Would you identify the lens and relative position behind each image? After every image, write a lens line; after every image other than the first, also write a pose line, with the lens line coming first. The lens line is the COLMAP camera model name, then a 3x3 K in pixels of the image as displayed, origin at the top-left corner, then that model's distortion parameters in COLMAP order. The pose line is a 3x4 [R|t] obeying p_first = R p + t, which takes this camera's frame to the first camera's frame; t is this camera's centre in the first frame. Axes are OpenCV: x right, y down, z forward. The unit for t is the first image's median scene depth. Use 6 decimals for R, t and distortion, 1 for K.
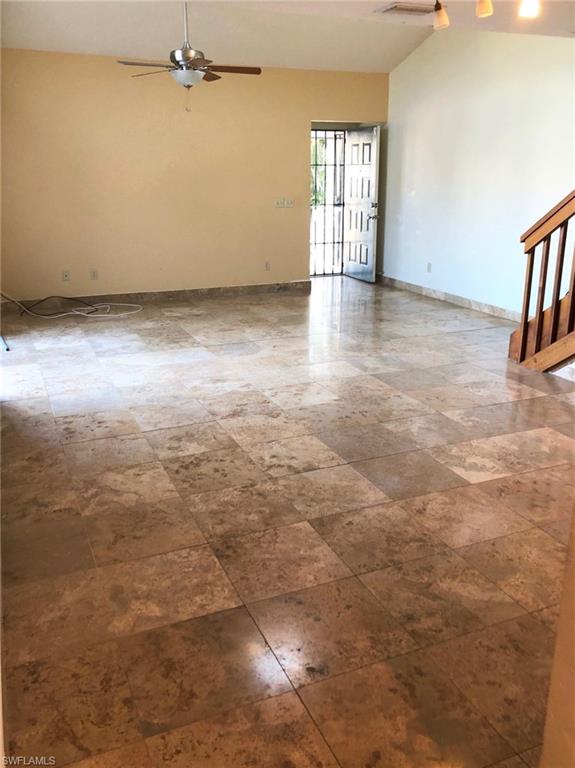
lens RADIAL K [[645.4, 0, 287.3], [0, 645.4, 384.3], [0, 0, 1]] dist [0.014766, -0.000235]
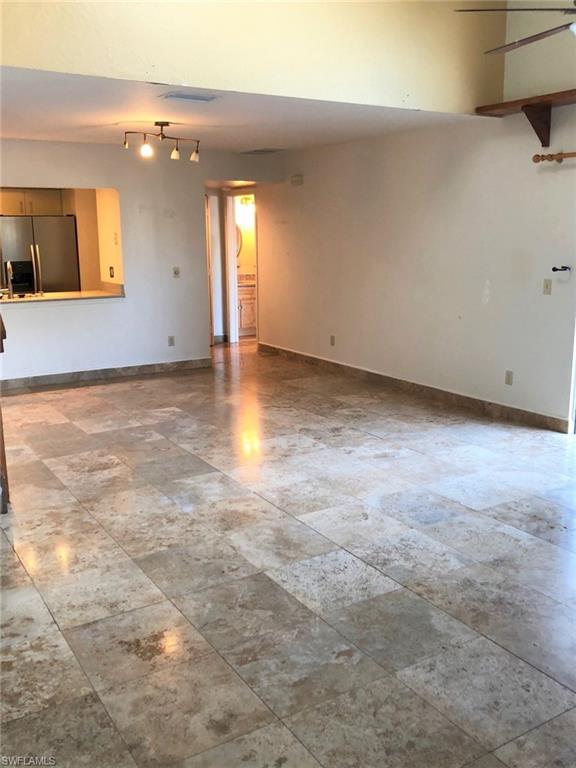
lens RADIAL K [[732.8, 0, 288.1], [0, 732.8, 381.3], [0, 0, 1]] dist [0.001781, 0.000000]
pose [[-0.988697, 0.035922, -0.145560, 0.187144], [-0.040910, 0.869394, 0.492423, -0.640833], [0.144238, 0.492812, -0.858098, 1.915870]]
